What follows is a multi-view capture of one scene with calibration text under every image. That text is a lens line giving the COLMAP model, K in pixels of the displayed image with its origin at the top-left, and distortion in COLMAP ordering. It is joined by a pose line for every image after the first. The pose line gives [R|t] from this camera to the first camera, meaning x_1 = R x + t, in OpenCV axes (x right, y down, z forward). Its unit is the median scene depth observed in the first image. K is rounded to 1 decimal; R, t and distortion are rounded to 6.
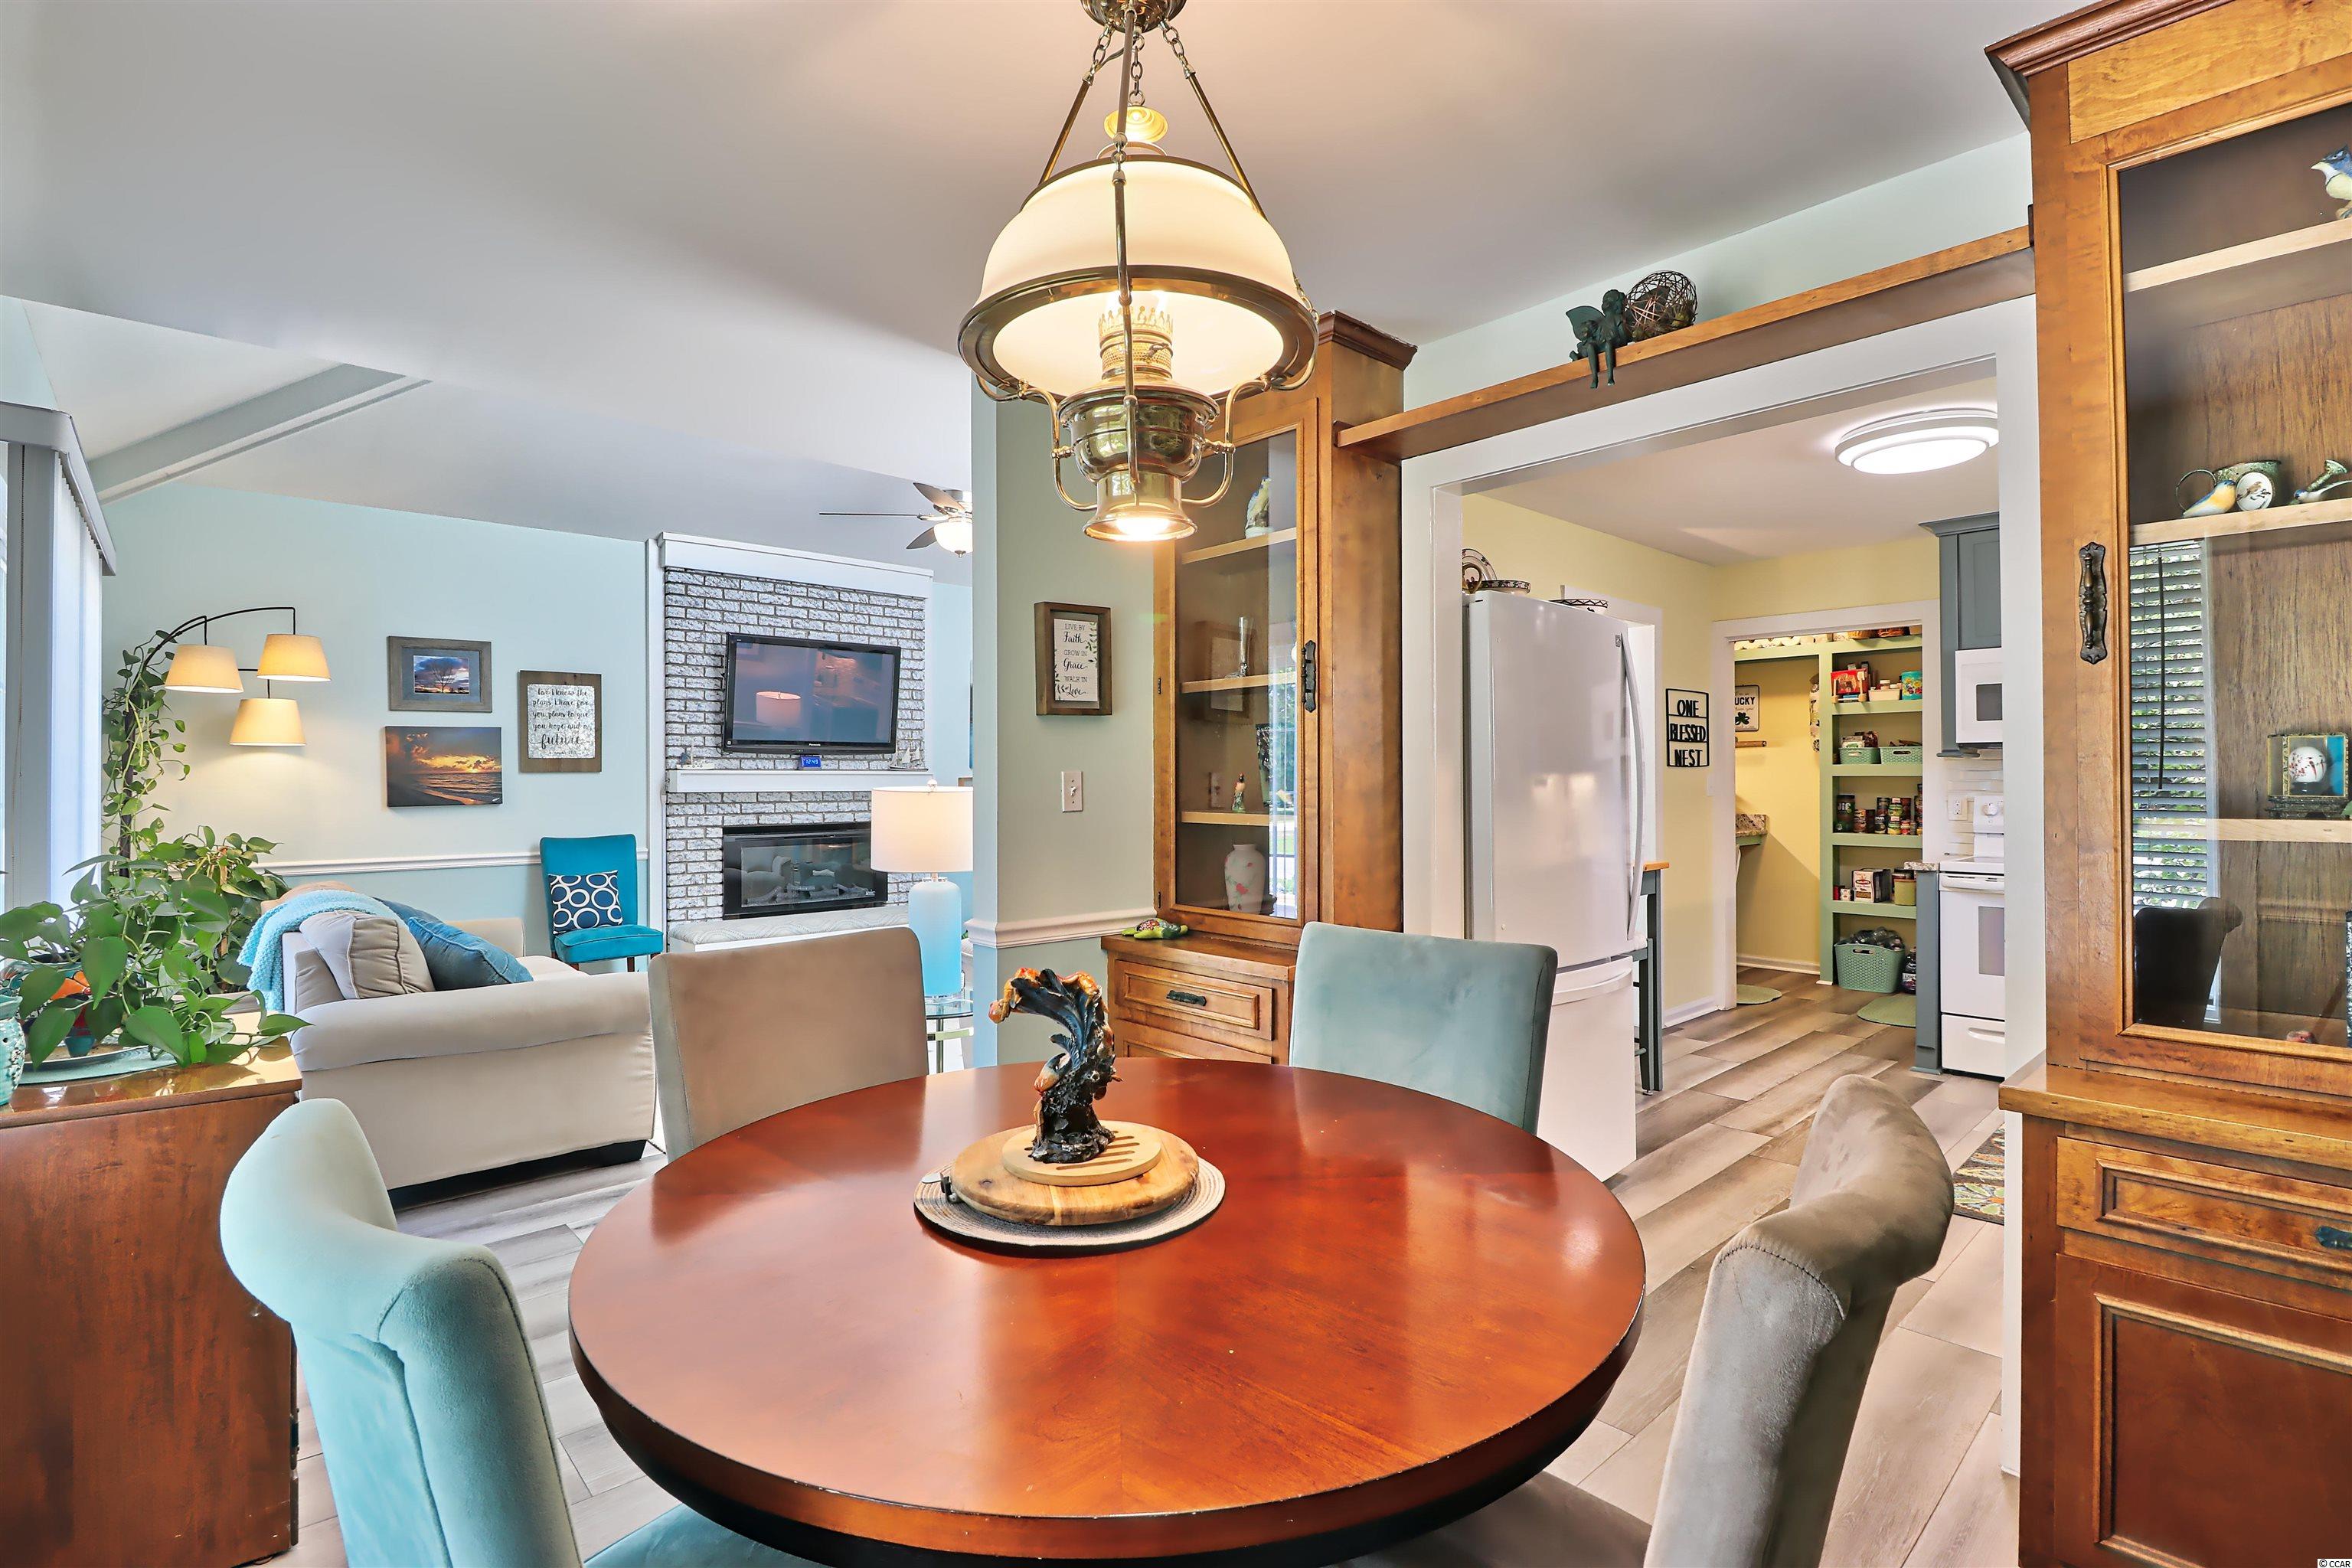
lens RADIAL K [[1087.0, 0, 1160.5], [0, 1087.0, 772.9], [0, 0, 1]] dist [0.001988, -0.015169]
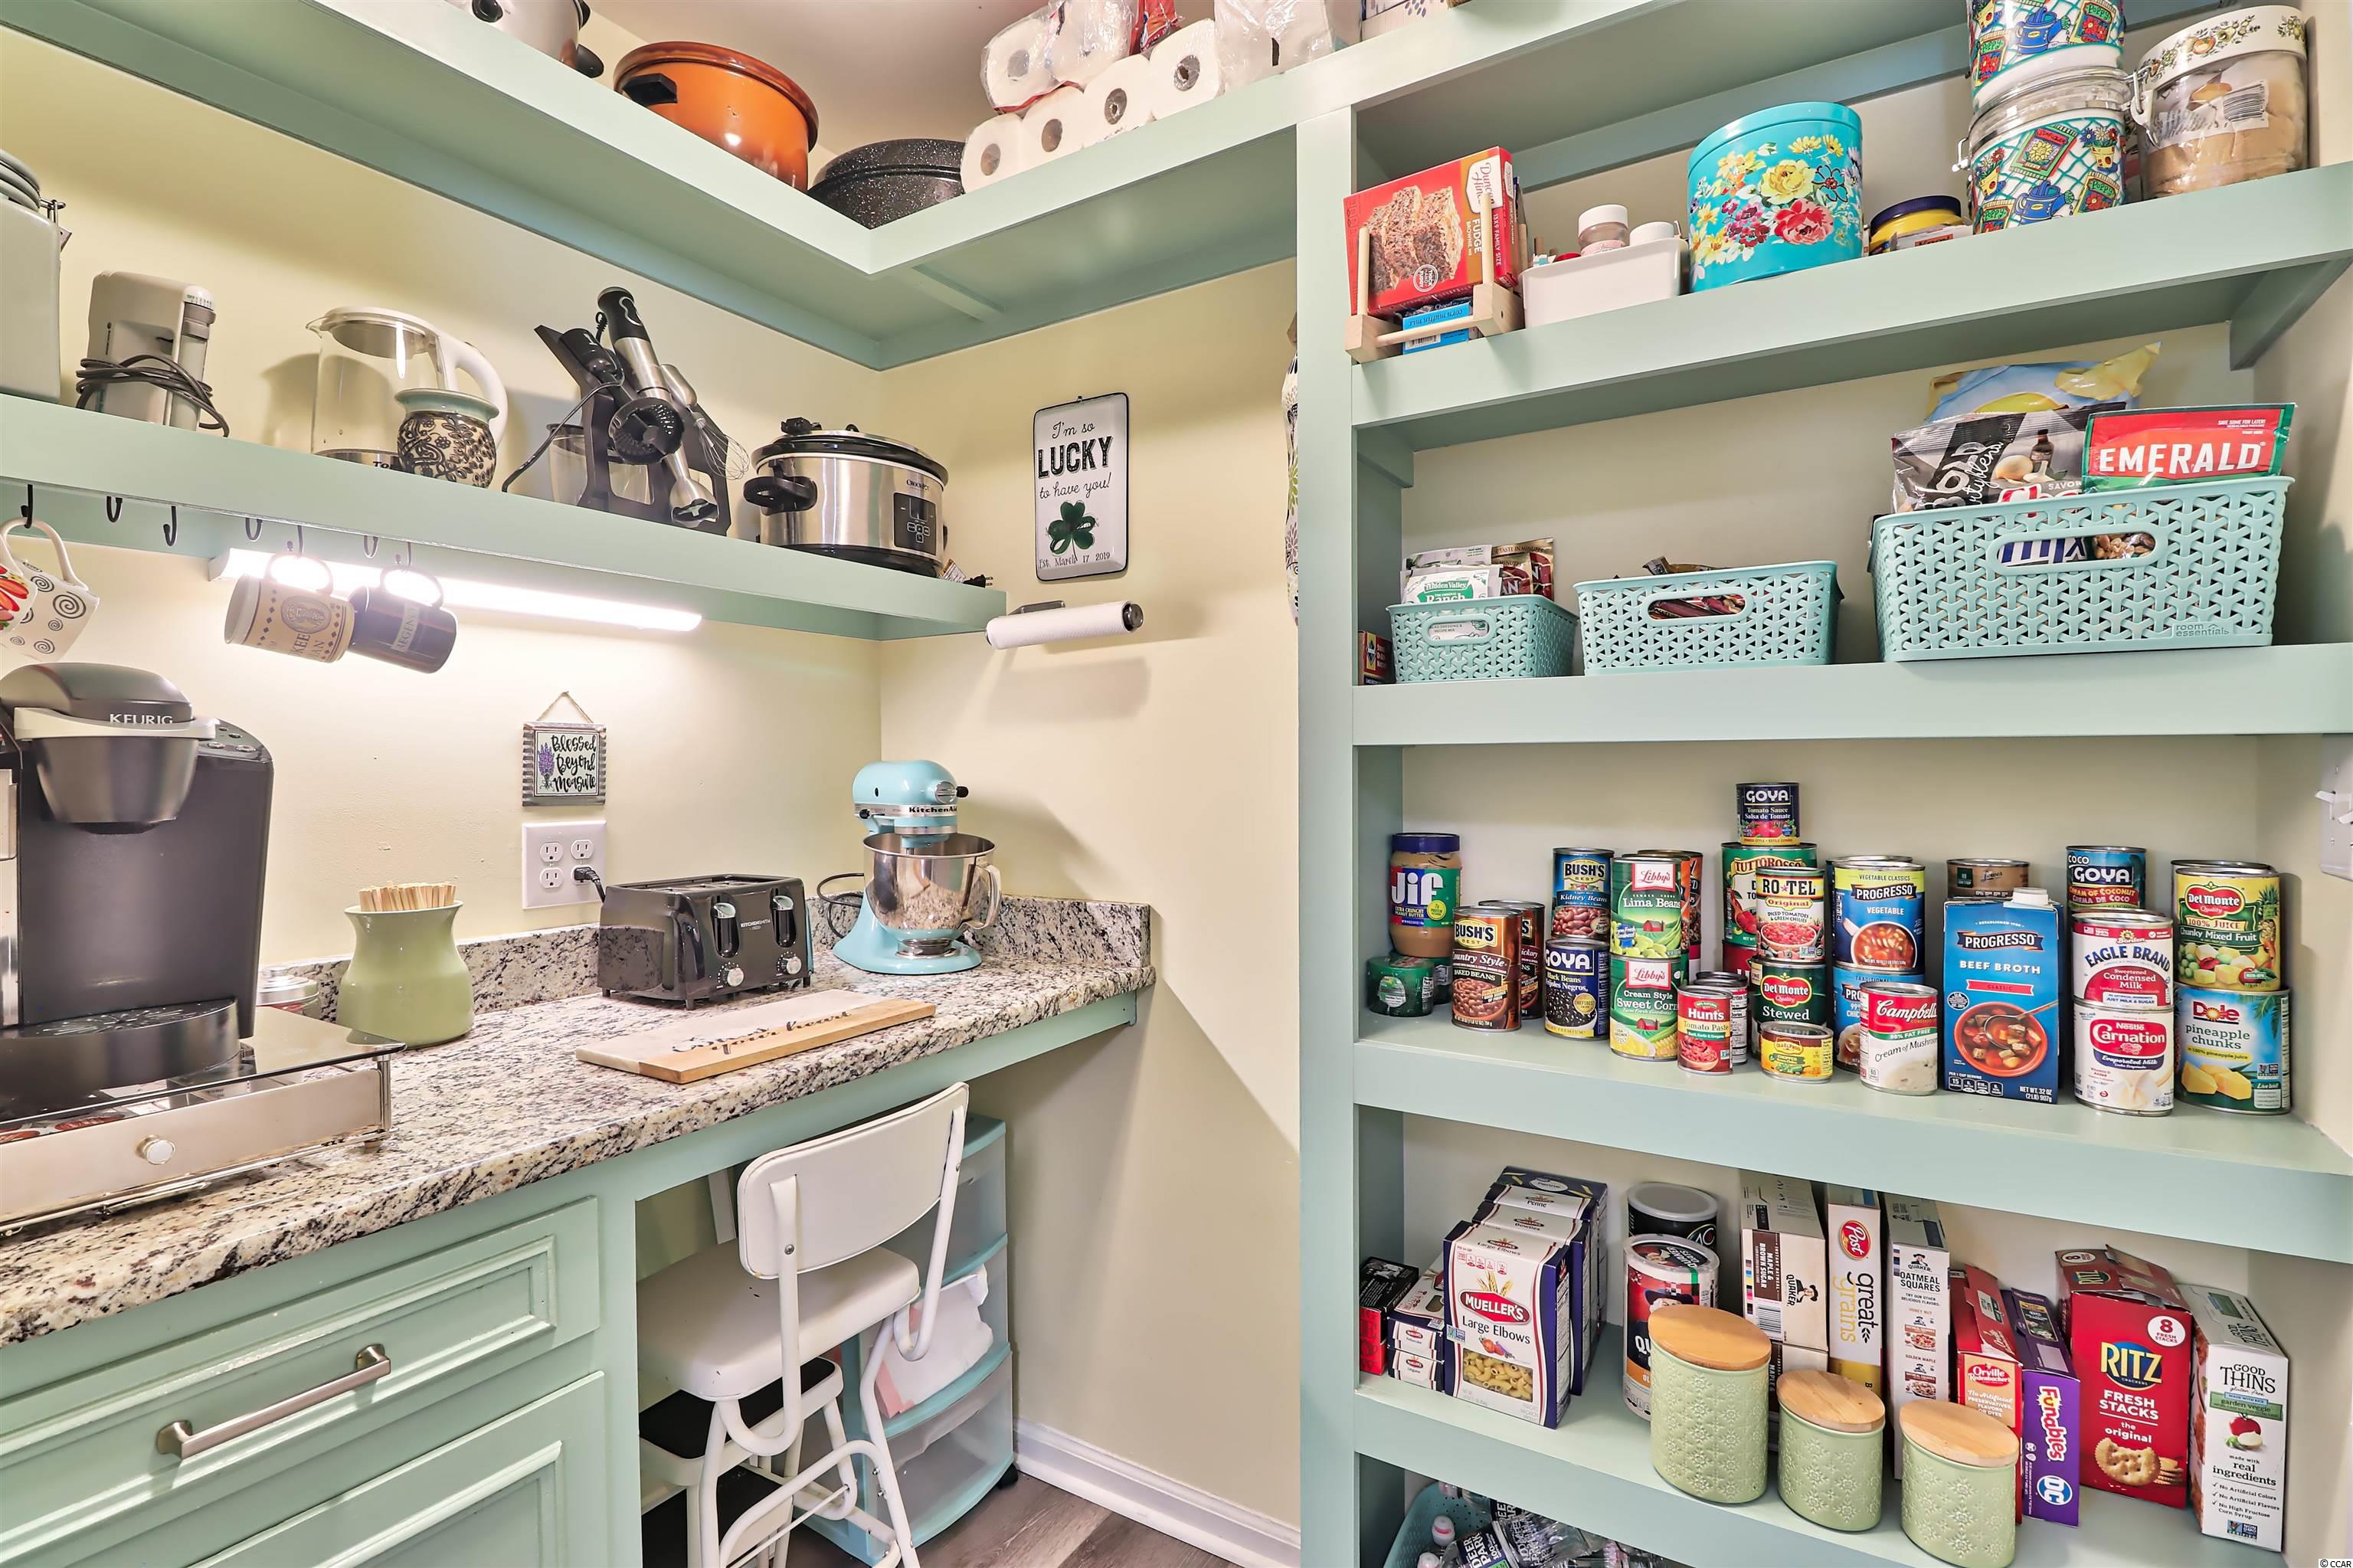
lens RADIAL K [[1087.5, 0, 1161.0], [0, 1087.5, 772.9], [0, 0, 1]] dist [0.001988, -0.015169]
pose [[0.959749, -0.004941, 0.280815, 0.550509], [0.002334, 0.999951, 0.009618, 0.006171], [-0.280849, -0.008576, 0.959714, 0.853174]]
